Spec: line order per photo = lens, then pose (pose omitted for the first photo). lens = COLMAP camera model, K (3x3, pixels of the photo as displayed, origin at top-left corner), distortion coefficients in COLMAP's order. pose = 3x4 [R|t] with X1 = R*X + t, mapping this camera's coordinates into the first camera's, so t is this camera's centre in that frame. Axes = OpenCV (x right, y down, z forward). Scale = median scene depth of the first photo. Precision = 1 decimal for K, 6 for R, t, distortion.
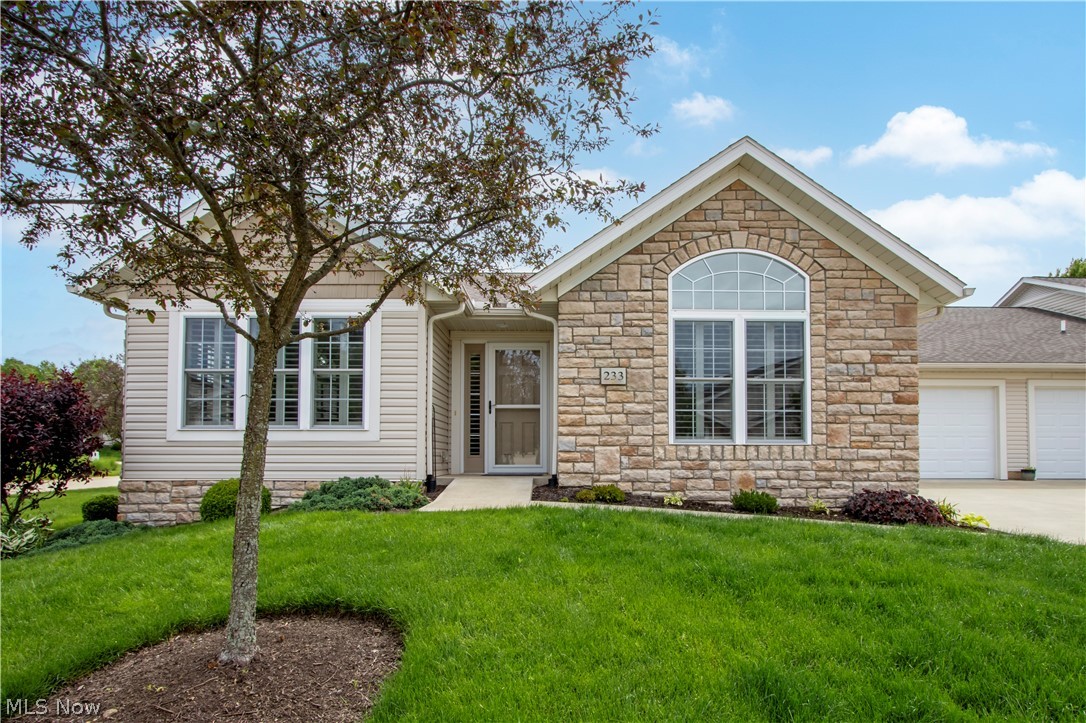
lens RADIAL K [[501.0, 0, 539.9], [0, 501.0, 354.4], [0, 0, 1]] dist [-0.016330, 0.000403]
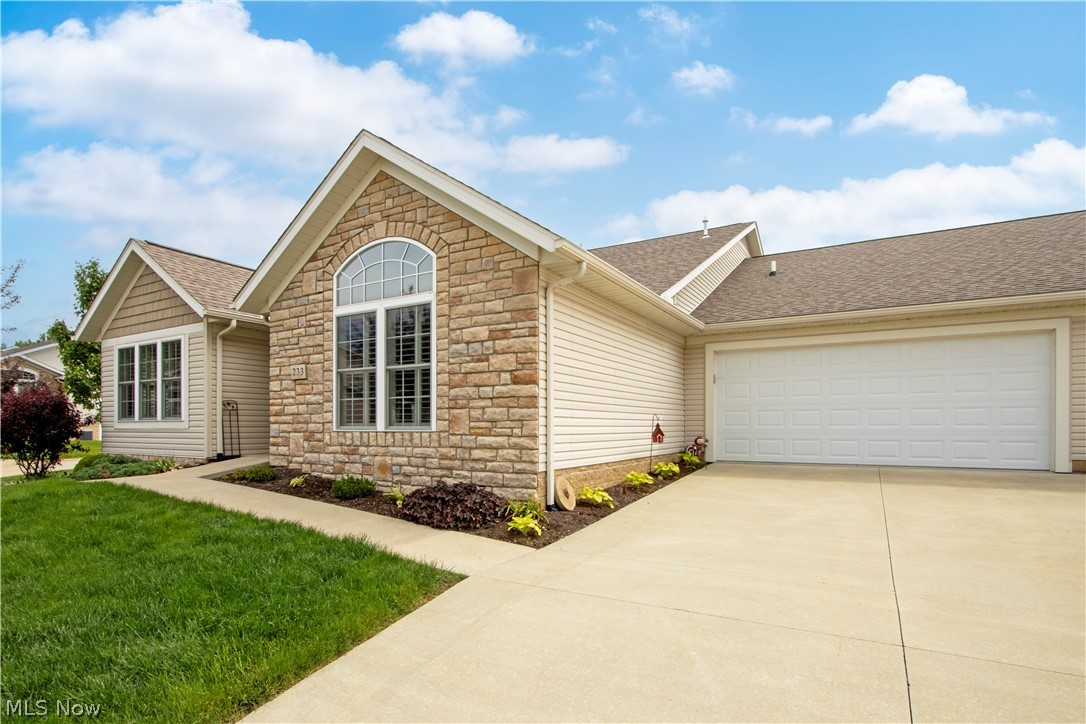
lens RADIAL K [[501.0, 0, 539.9], [0, 501.0, 354.9], [0, 0, 1]] dist [-0.016330, 0.000403]
pose [[0.880429, -0.074680, -0.468261, 1.174346], [0.084445, 0.996428, -0.000139, 0.051836], [0.466599, -0.039420, 0.883590, 0.250052]]
